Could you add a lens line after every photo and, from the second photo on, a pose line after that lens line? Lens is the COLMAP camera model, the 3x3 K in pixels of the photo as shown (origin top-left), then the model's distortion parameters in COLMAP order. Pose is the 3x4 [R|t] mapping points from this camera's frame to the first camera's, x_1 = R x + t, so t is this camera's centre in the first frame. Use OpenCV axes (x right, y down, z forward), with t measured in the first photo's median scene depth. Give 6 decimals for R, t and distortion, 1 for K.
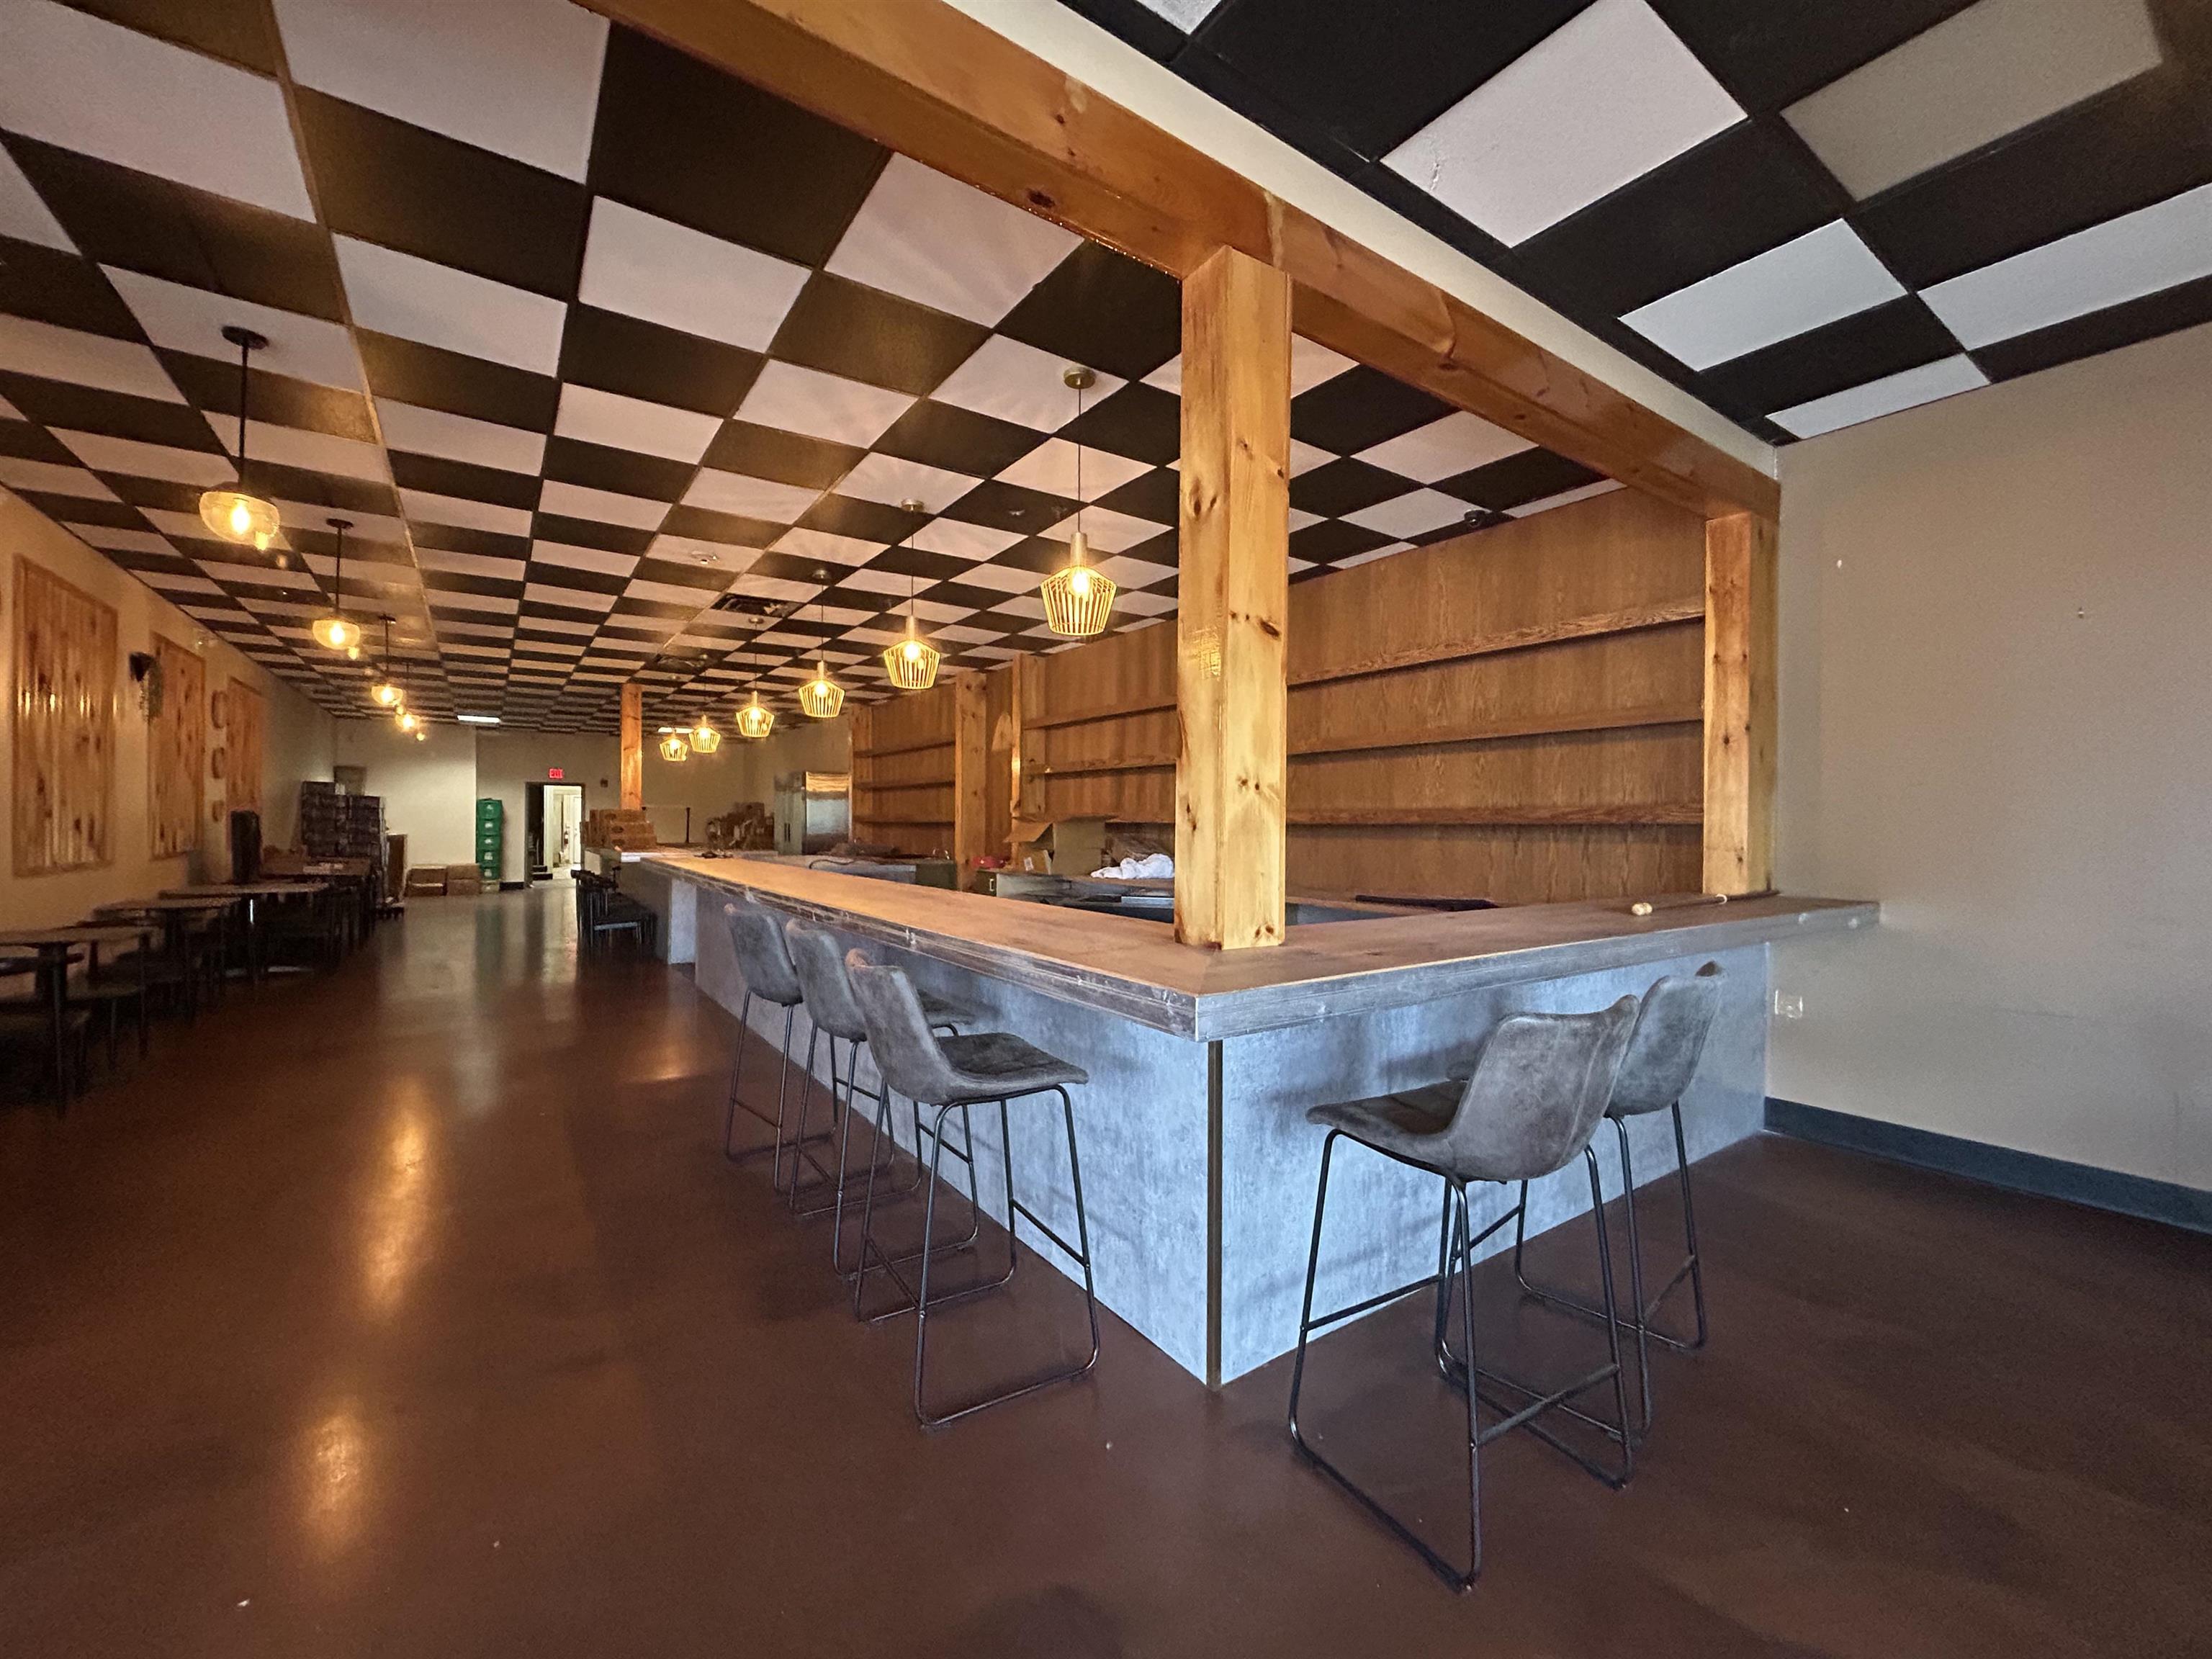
lens RADIAL K [[893.5, 0, 1106.0], [0, 893.5, 829.5], [0, 0, 1]] dist [0.001021, 0.000135]
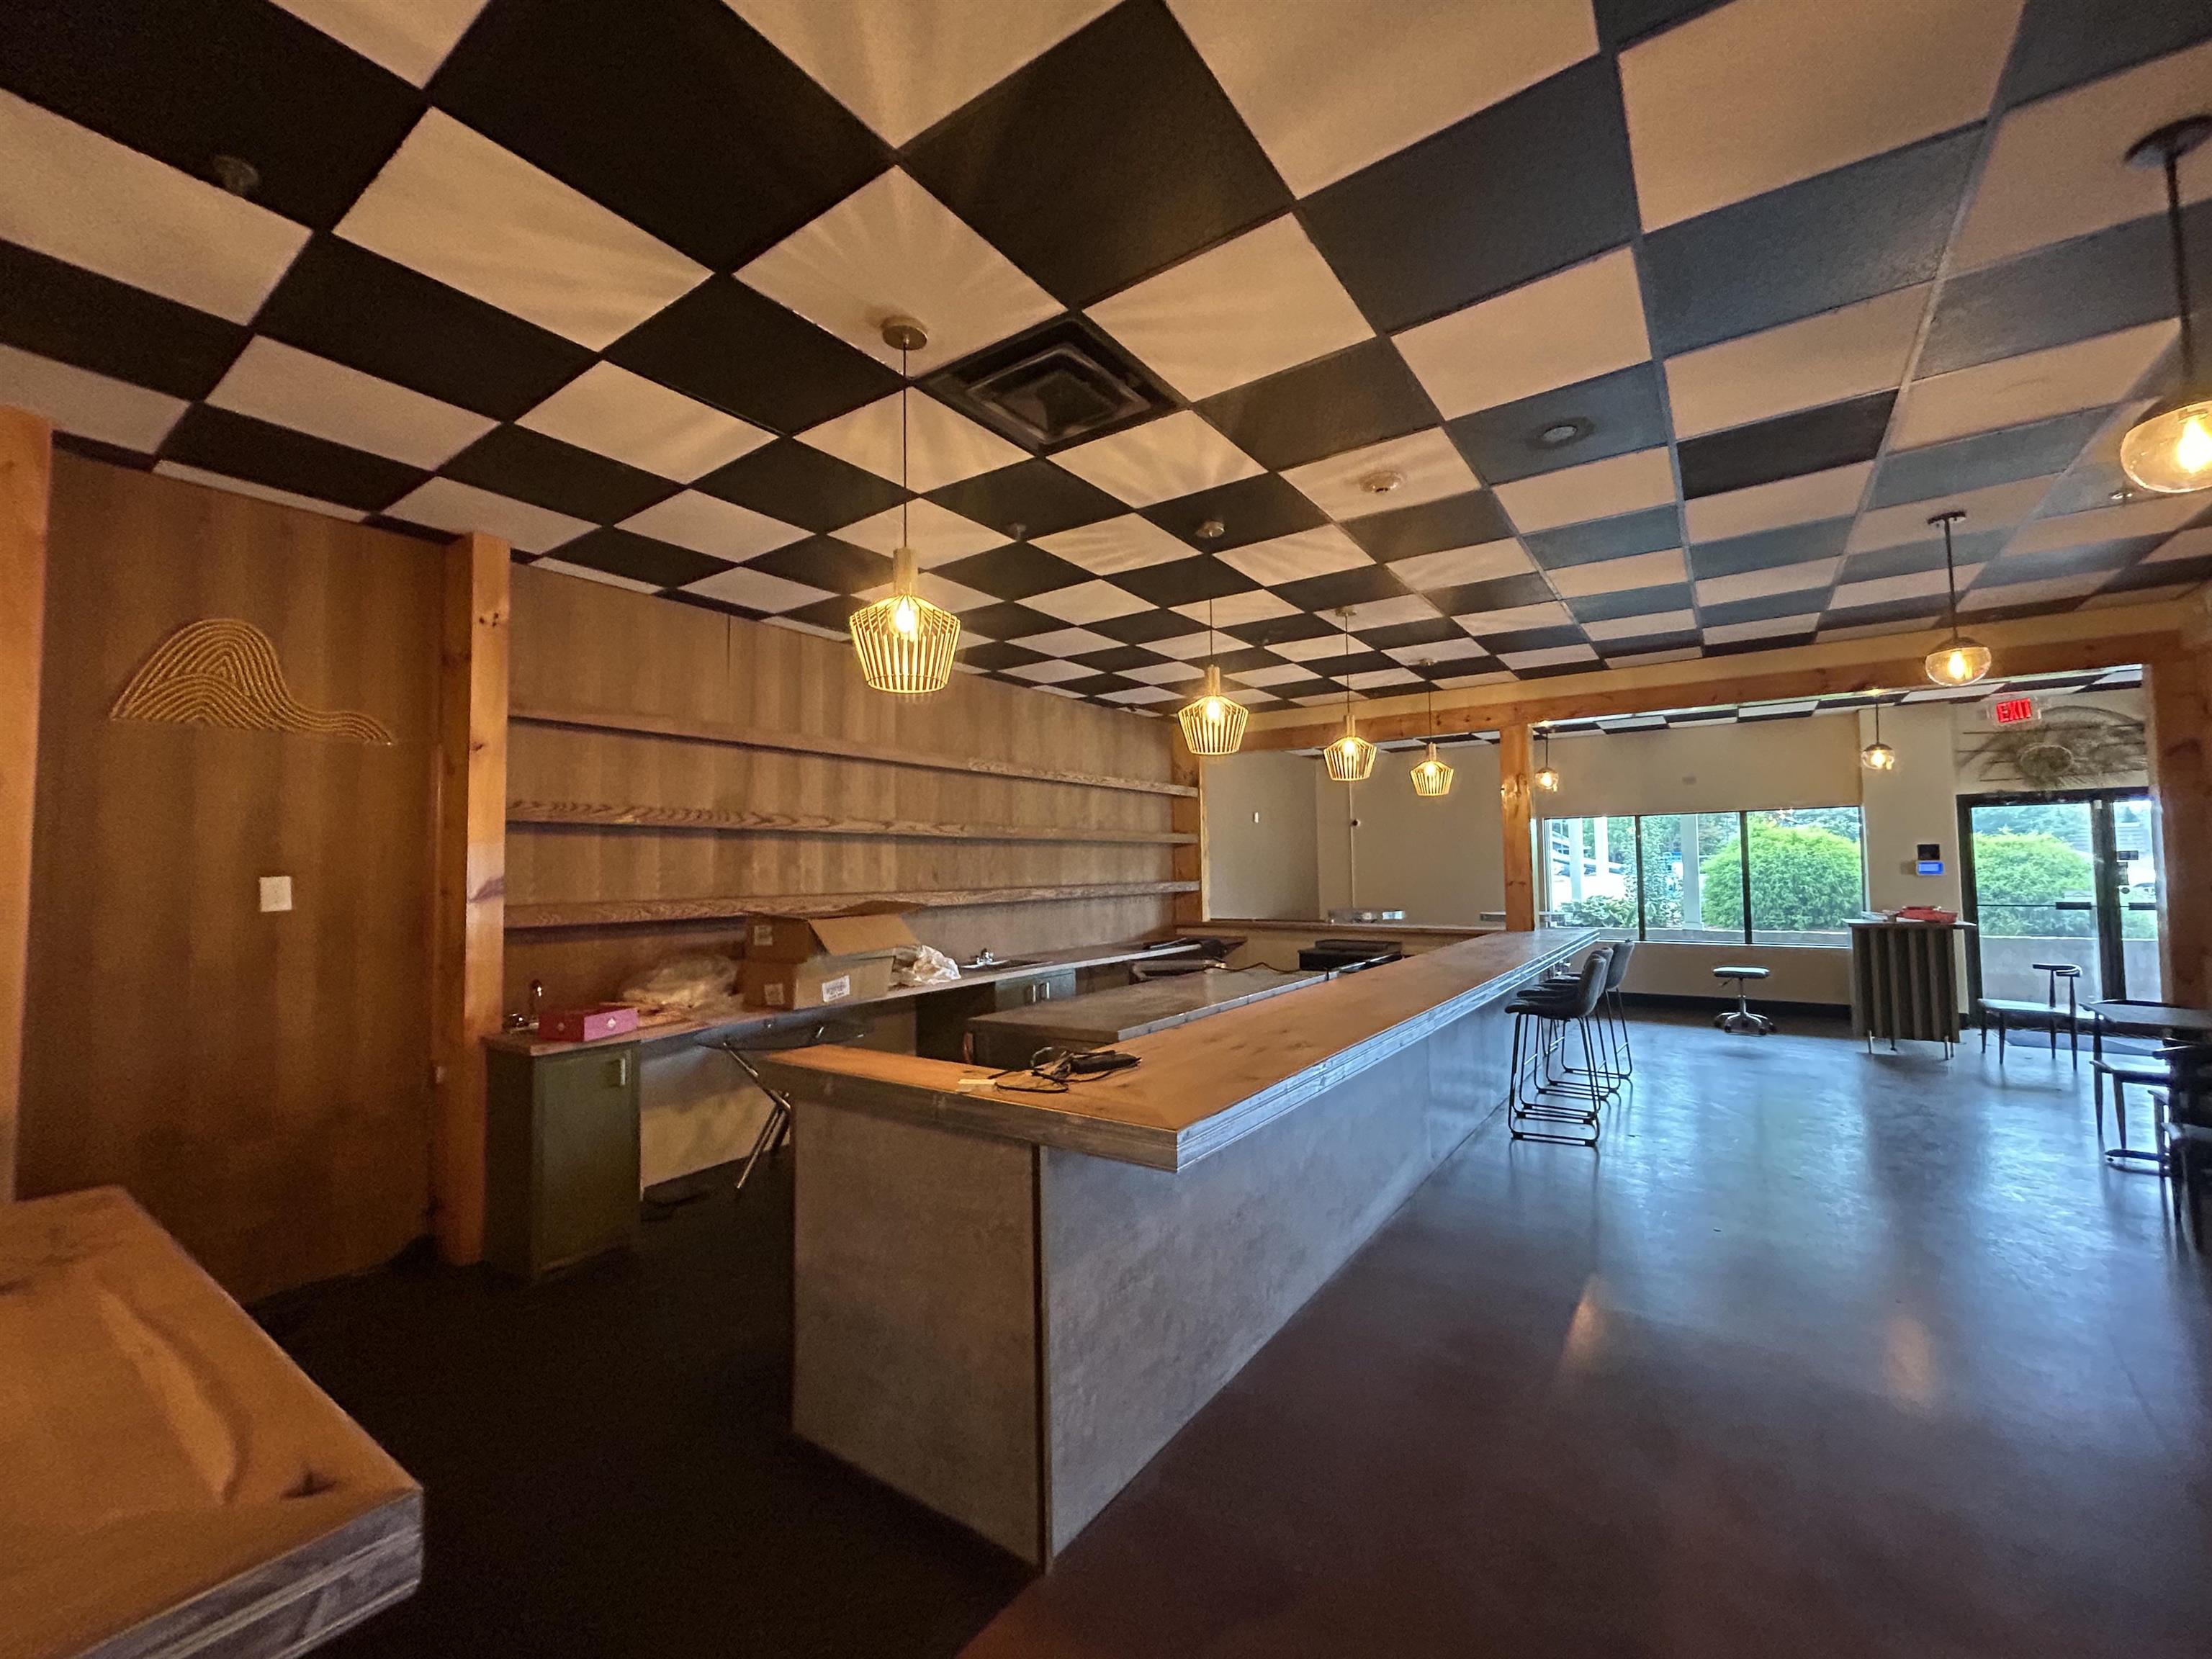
lens RADIAL K [[893.5, 0, 1106.0], [0, 893.5, 829.5], [0, 0, 1]] dist [0.001021, 0.000135]
pose [[-0.343774, 0.064747, 0.936818, -0.776314], [0.040144, 0.997721, -0.054225, -0.026348], [-0.938194, 0.018967, -0.345590, 1.132061]]
